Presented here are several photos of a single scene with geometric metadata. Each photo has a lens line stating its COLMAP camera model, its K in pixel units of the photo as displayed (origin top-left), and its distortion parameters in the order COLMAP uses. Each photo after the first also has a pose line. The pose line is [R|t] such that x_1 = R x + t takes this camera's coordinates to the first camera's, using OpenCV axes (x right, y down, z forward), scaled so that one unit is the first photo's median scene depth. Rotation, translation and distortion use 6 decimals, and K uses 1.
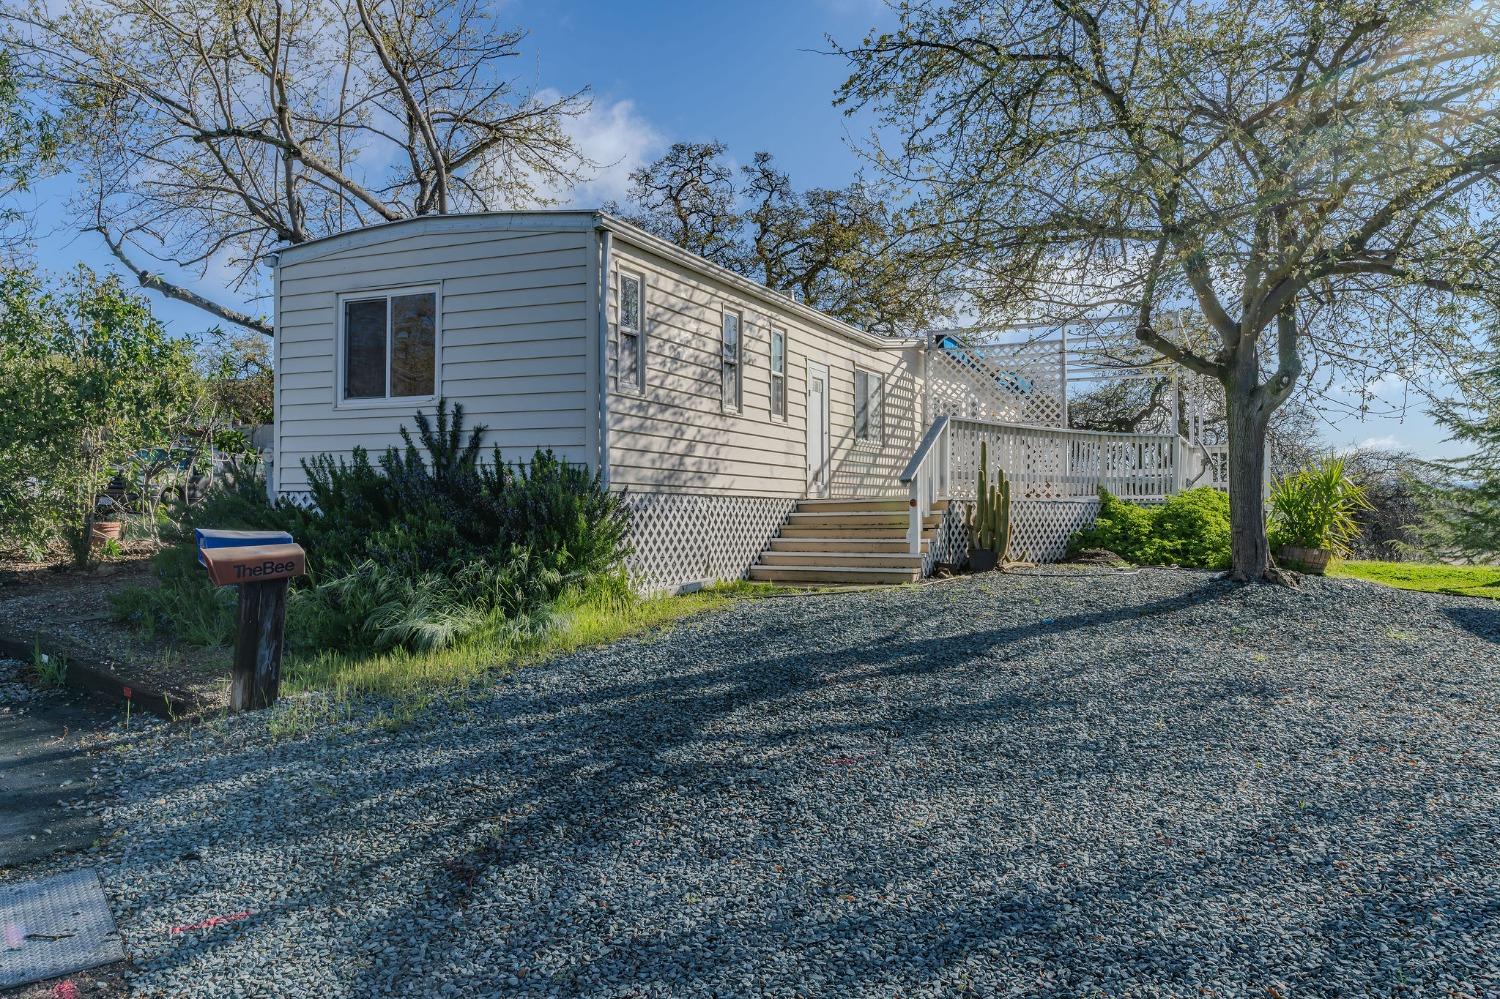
lens RADIAL K [[1147.1, 0, 751.4], [0, 1147.1, 499.5], [0, 0, 1]] dist [0.009675, 0.003141]
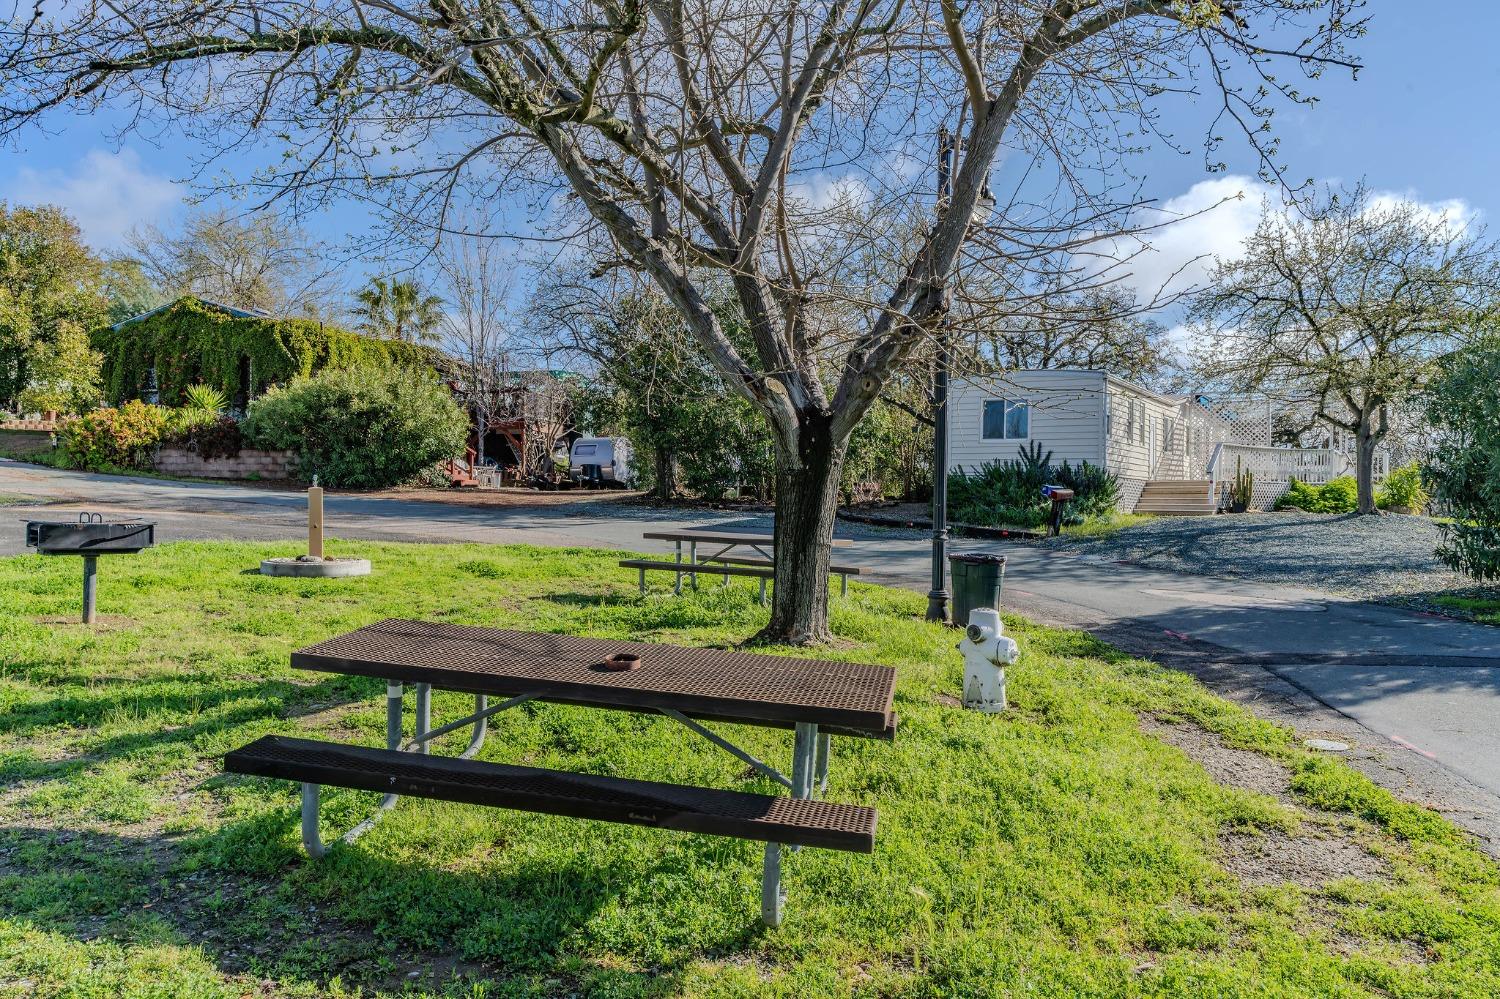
lens RADIAL K [[1023.3, 0, 748.5], [0, 1023.3, 501.3], [0, 0, 1]] dist [-0.001403, -0.002132]
pose [[0.987687, 0.009167, -0.156175, -0.457943], [-0.007104, 0.999880, 0.013763, 0.020084], [0.156283, -0.012484, 0.987633, -1.183879]]
